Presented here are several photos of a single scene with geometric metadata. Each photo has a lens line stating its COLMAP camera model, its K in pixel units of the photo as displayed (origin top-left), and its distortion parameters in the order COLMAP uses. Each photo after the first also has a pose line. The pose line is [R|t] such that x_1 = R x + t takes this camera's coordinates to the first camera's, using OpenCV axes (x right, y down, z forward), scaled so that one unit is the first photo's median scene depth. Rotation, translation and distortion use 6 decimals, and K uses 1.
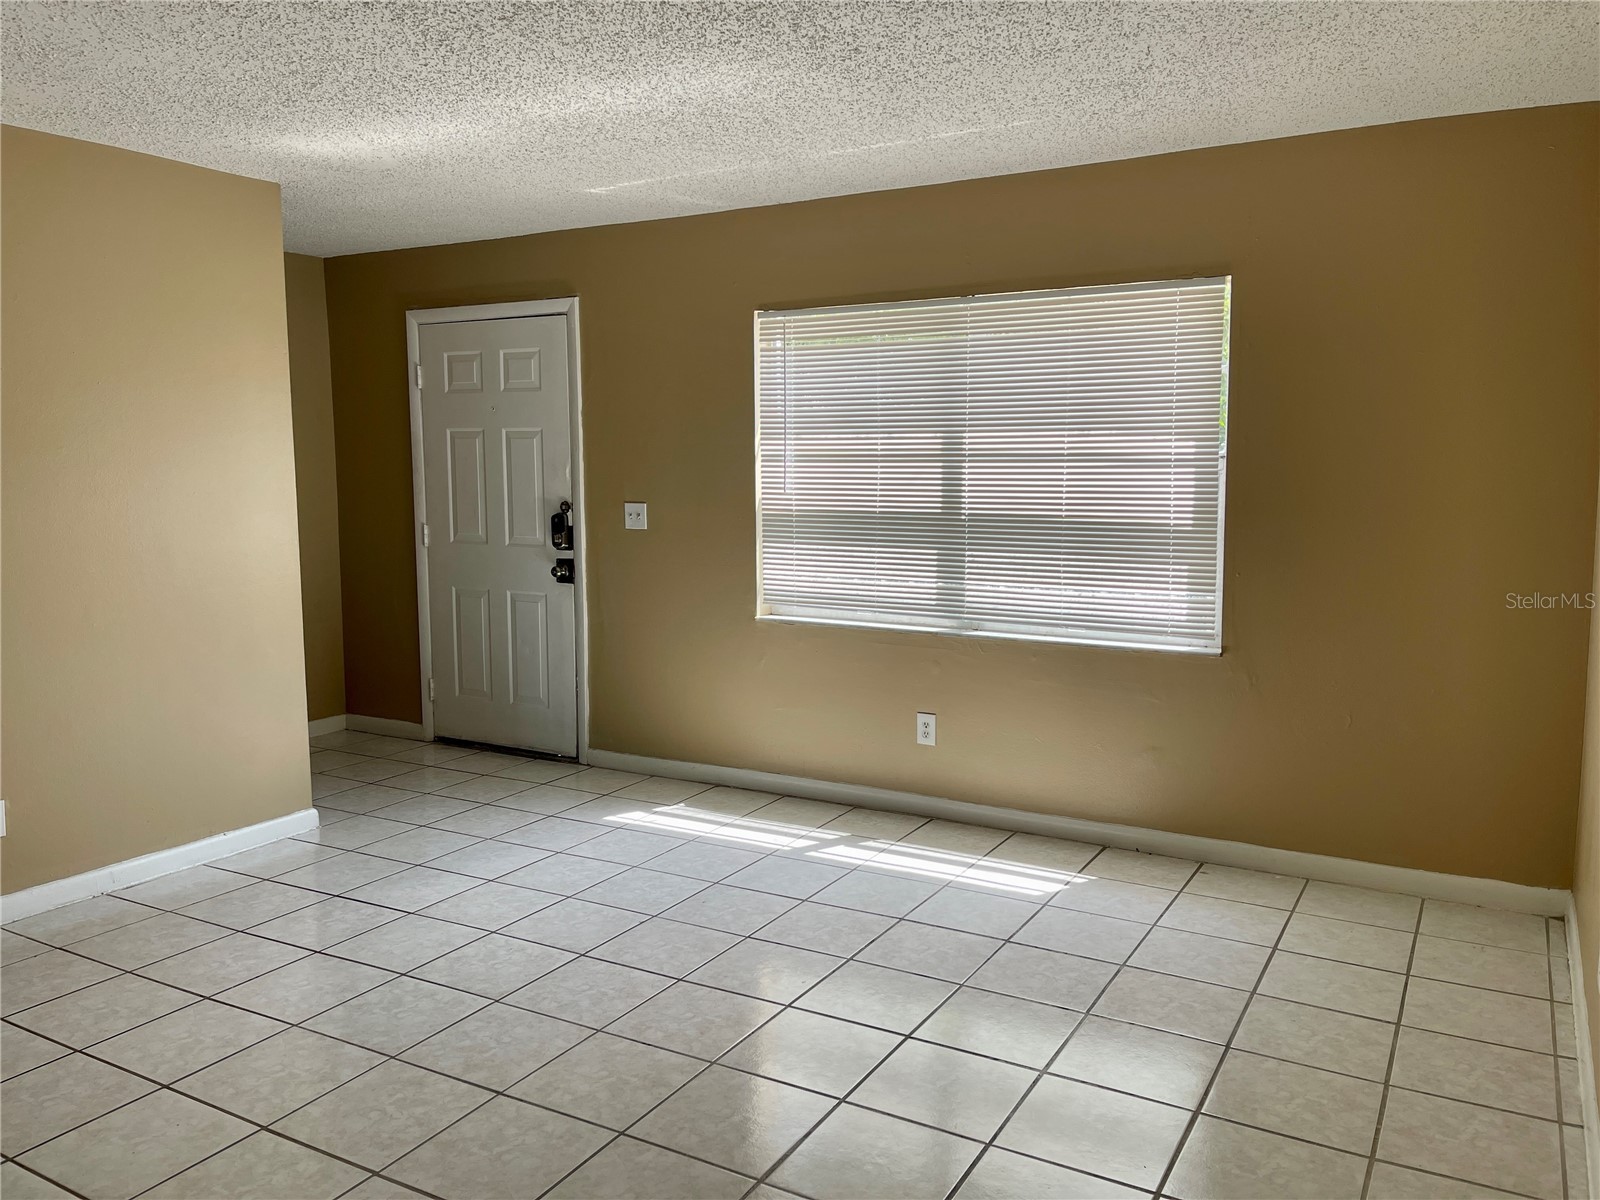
lens RADIAL K [[1216.8, 0, 800.1], [0, 1216.8, 599.1], [0, 0, 1]] dist [0.053713, -0.056924]
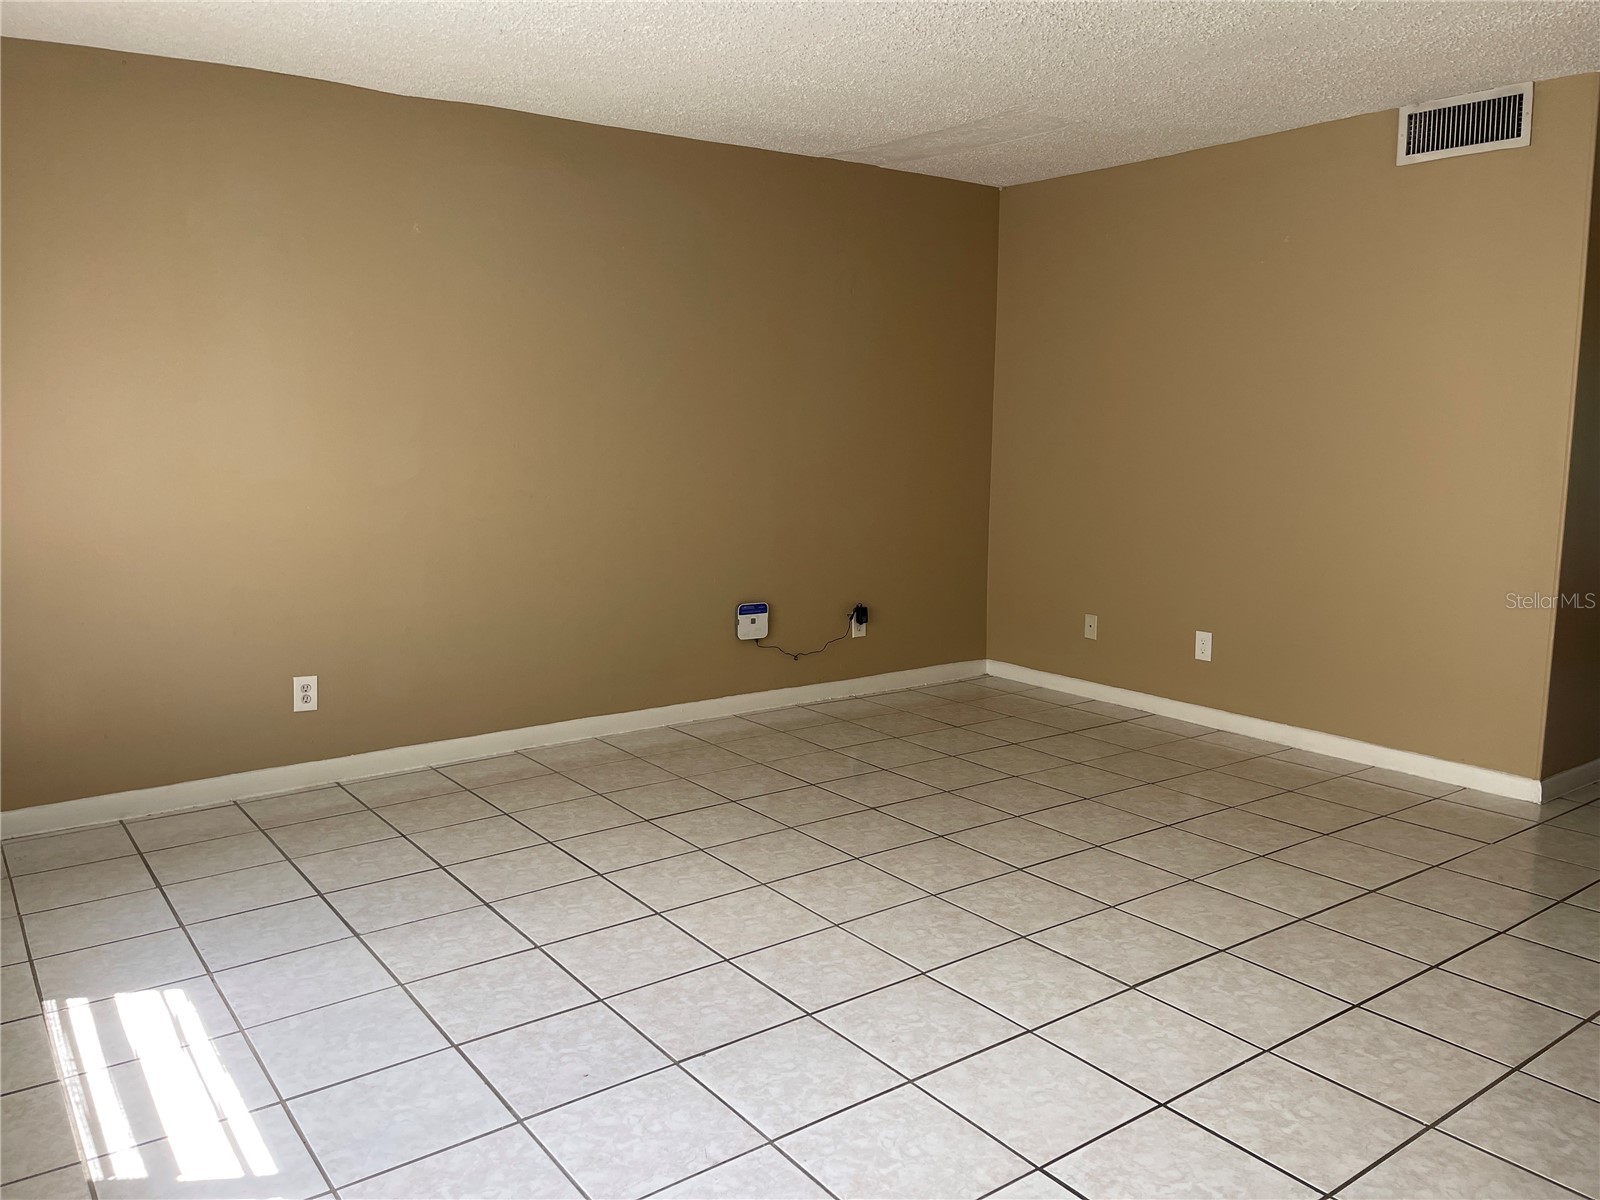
lens RADIAL K [[1216.8, 0, 800.5], [0, 1216.8, 599.8], [0, 0, 1]] dist [0.053713, -0.056924]
pose [[-0.914927, -0.057021, 0.399571, -0.517439], [0.049073, 0.966911, 0.250350, -0.178189], [-0.400625, 0.248660, -0.881855, 1.788554]]
